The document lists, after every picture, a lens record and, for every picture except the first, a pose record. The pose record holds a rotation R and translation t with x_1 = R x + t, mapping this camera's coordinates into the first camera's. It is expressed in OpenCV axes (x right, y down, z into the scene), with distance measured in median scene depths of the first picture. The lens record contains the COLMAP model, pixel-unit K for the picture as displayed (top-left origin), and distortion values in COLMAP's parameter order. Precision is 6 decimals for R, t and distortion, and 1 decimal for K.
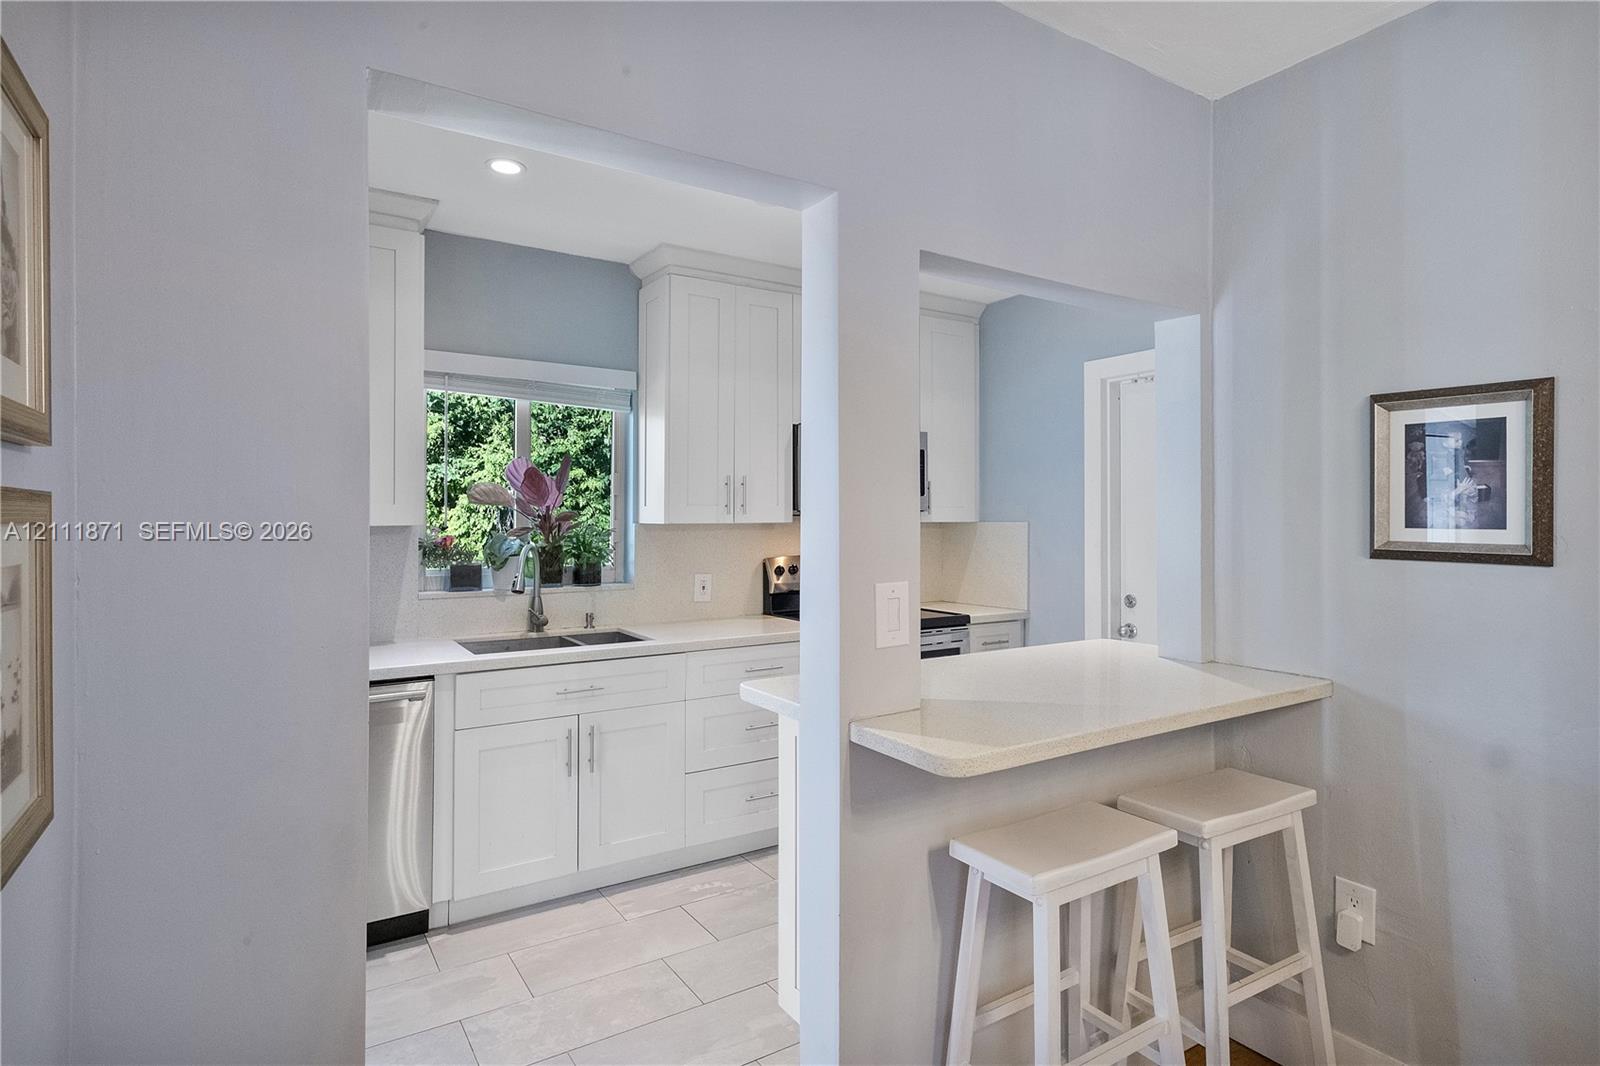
lens RADIAL K [[845.6, 0, 830.0], [0, 845.6, 532.5], [0, 0, 1]] dist [0.001612, 0.000700]
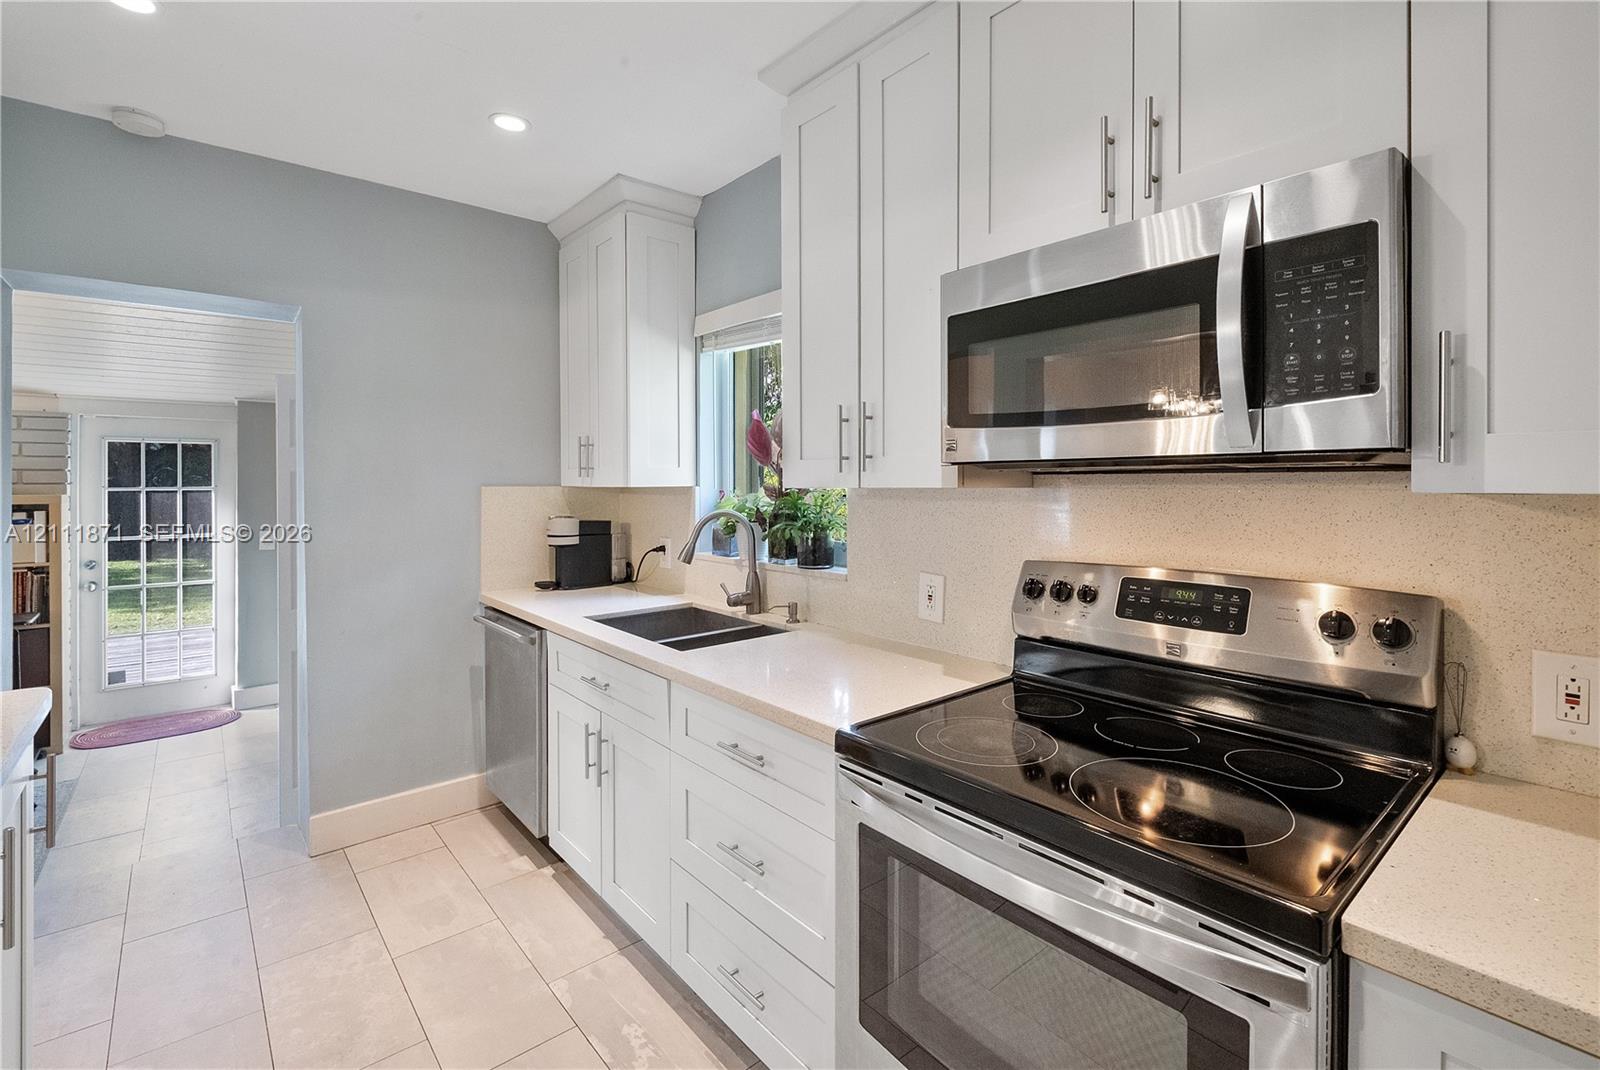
lens RADIAL K [[713.6, 0, 754.9], [0, 713.6, 488.9], [0, 0, 1]] dist [0.000660, 0.000086]
pose [[0.088138, 0.015296, -0.995991, 0.353773], [0.002199, 0.999877, 0.015550, -0.018952], [0.996106, -0.003560, 0.088094, 0.897631]]
